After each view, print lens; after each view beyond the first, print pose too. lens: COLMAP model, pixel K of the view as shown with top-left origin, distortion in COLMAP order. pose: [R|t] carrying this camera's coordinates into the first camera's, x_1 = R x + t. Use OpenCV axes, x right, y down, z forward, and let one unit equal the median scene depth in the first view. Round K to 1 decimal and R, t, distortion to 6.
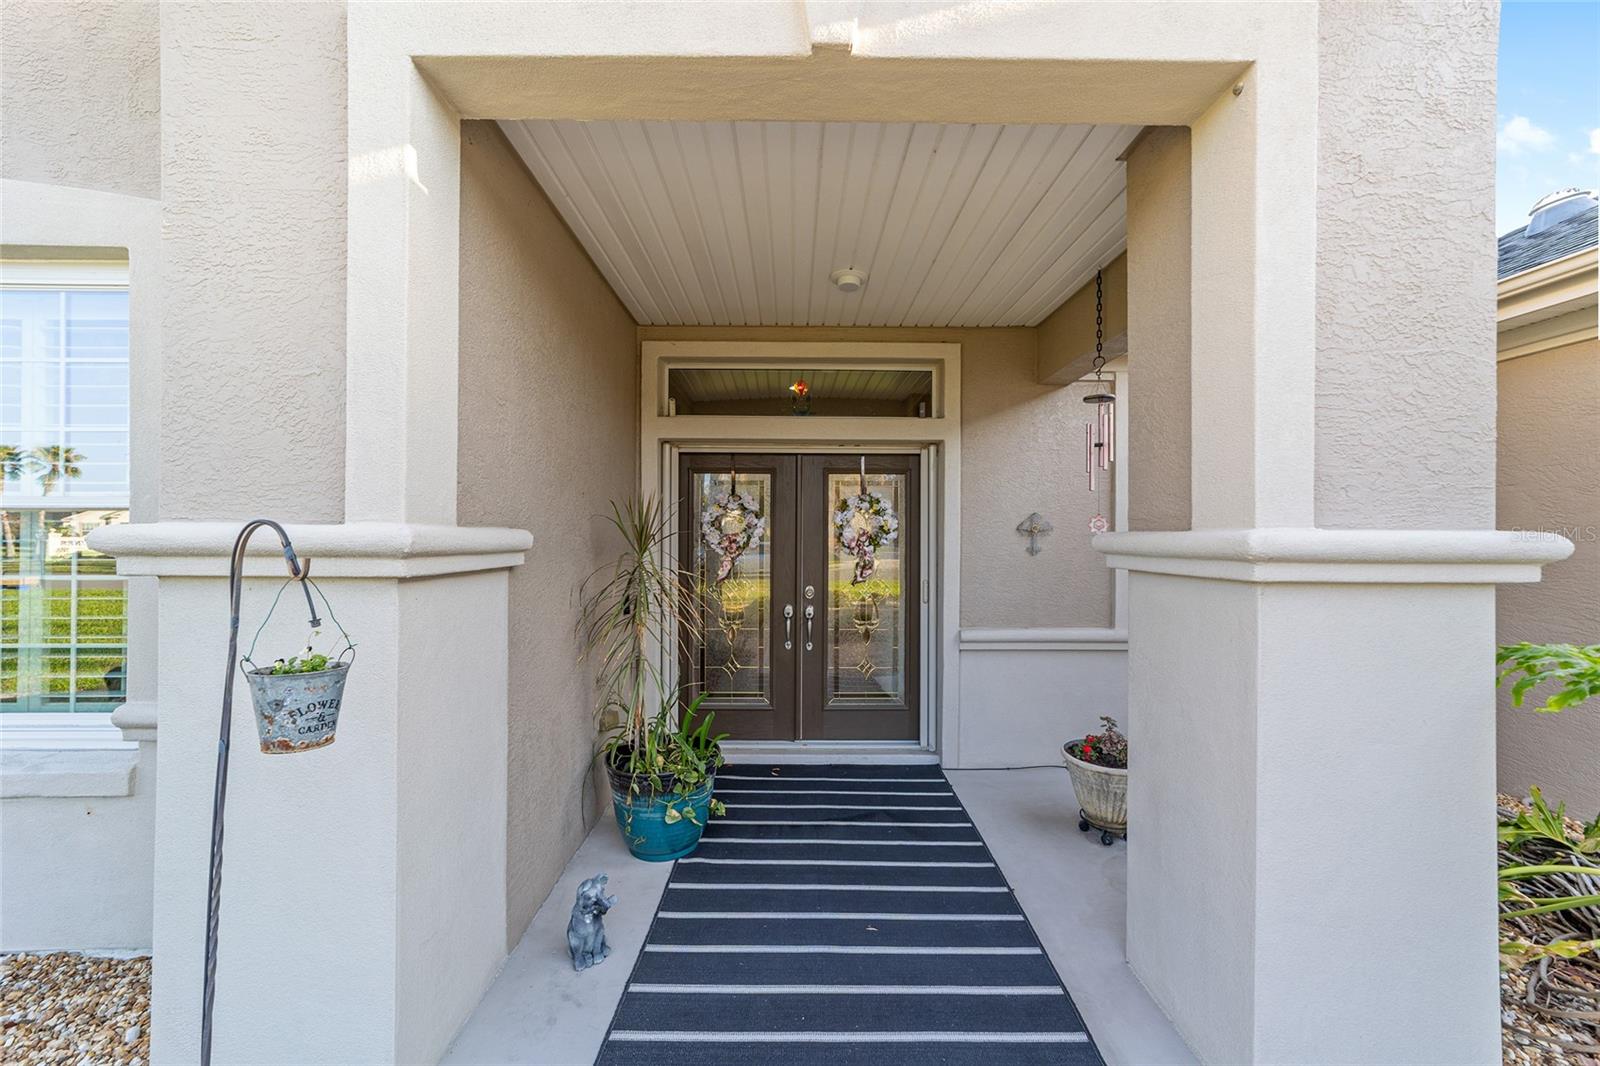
lens RADIAL K [[611.7, 0, 803.0], [0, 611.7, 534.7], [0, 0, 1]] dist [-0.003278, 0.001692]
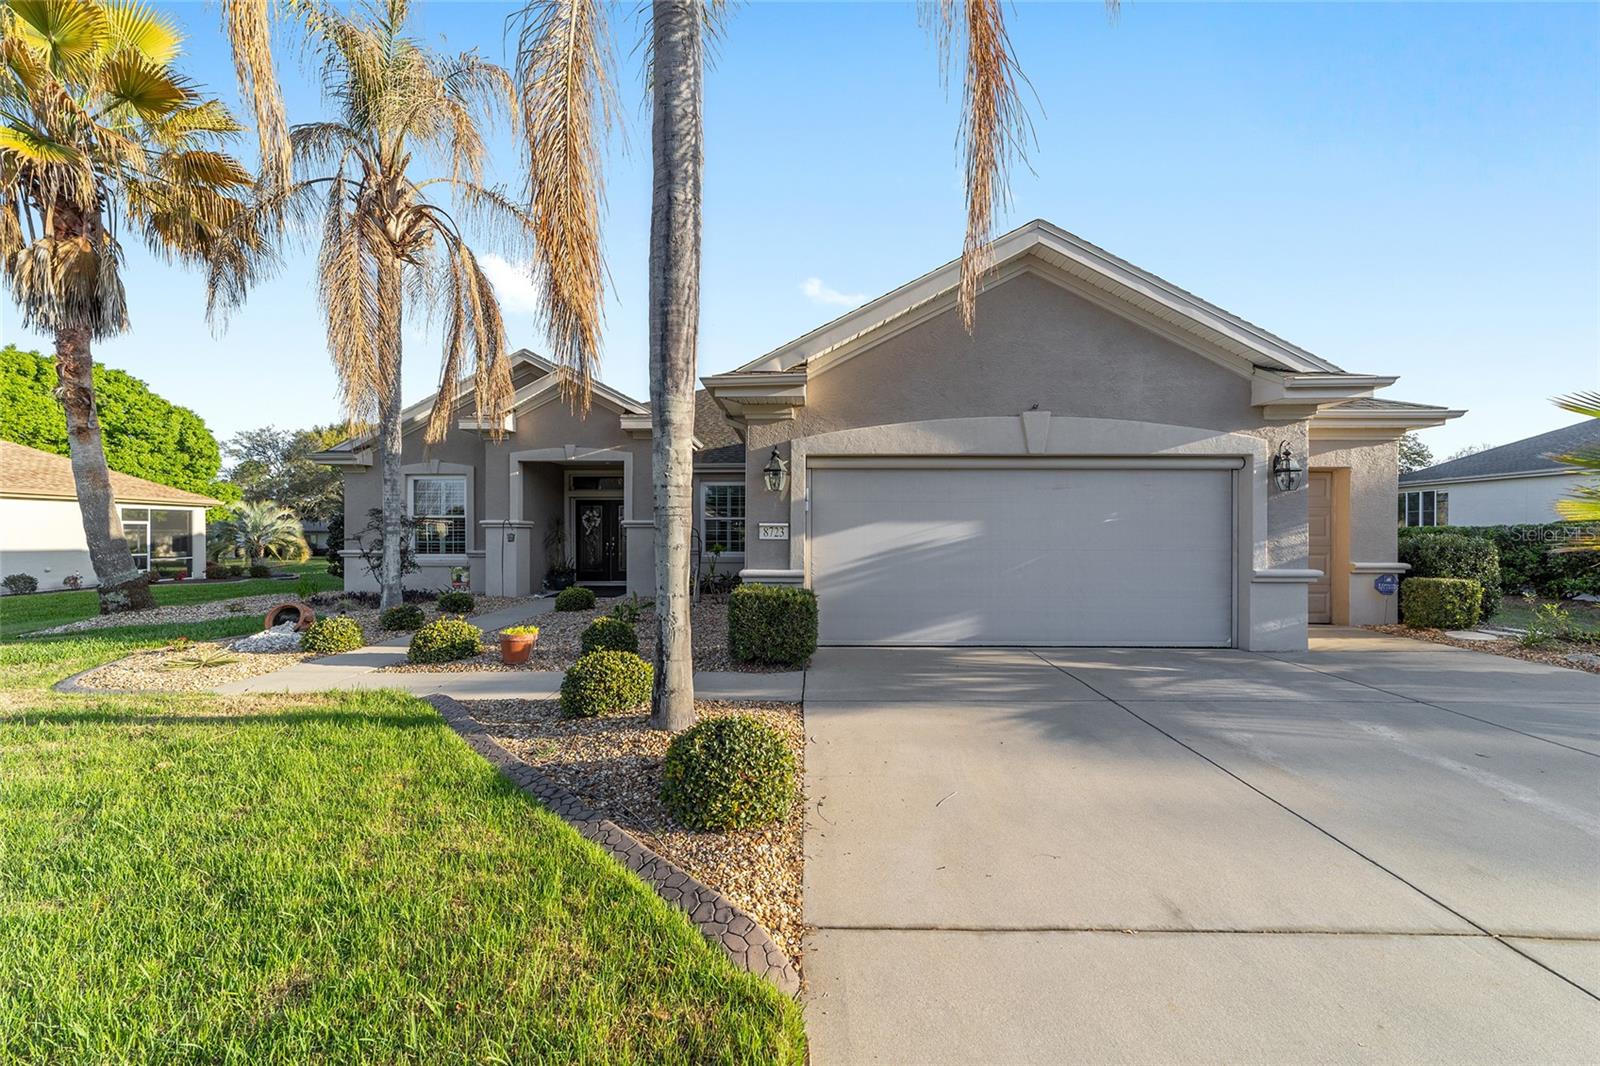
lens RADIAL K [[611.7, 0, 799.6], [0, 611.7, 529.5], [0, 0, 1]] dist [-0.003278, 0.001692]
pose [[0.999781, -0.005384, -0.020234, 1.248645], [0.005462, 0.999978, 0.003781, 0.034343], [0.020213, -0.003891, 0.999788, -2.709549]]
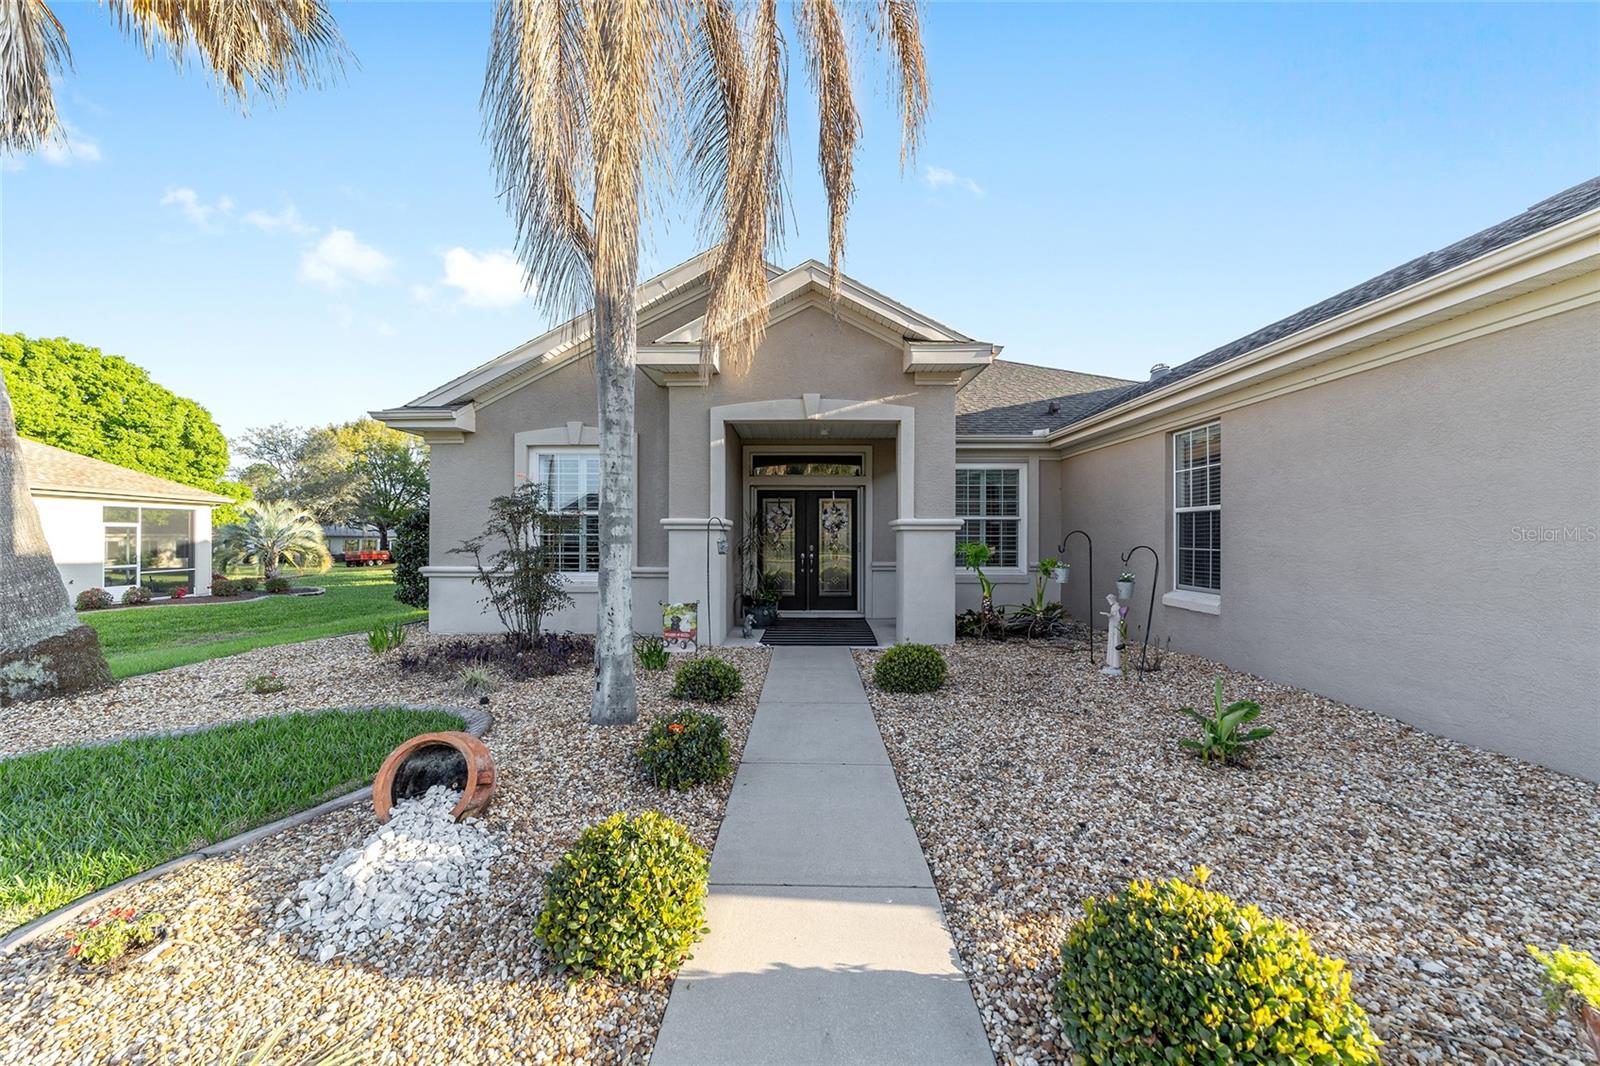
lens RADIAL K [[611.7, 0, 798.4], [0, 611.7, 530.2], [0, 0, 1]] dist [-0.003278, 0.001692]
pose [[0.999625, -0.004839, -0.026938, 0.026504], [0.004734, 0.999981, -0.003942, 0.035565], [0.026957, 0.003813, 0.999629, -1.497813]]
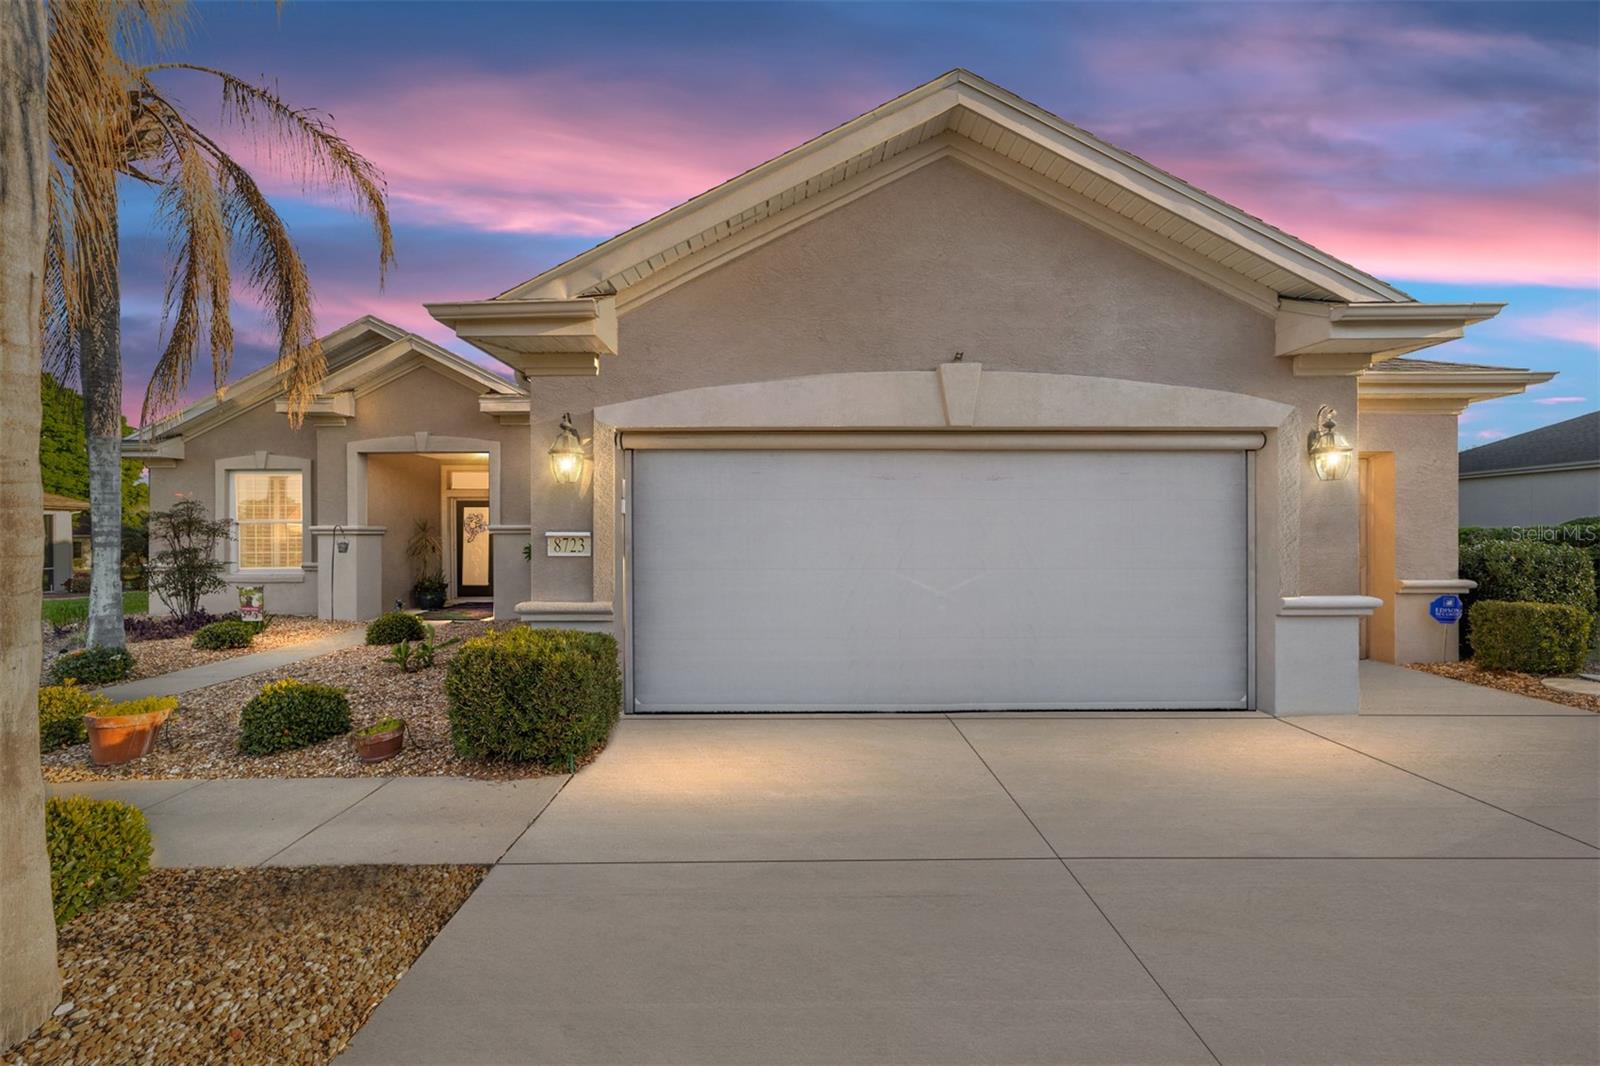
lens RADIAL K [[611.7, 0, 799.9], [0, 611.7, 530.6], [0, 0, 1]] dist [-0.003278, 0.001692]
pose [[0.999945, -0.010133, 0.002706, 1.566551], [0.010123, 0.999941, 0.003823, 0.020146], [-0.002745, -0.003795, 0.999989, -2.137425]]
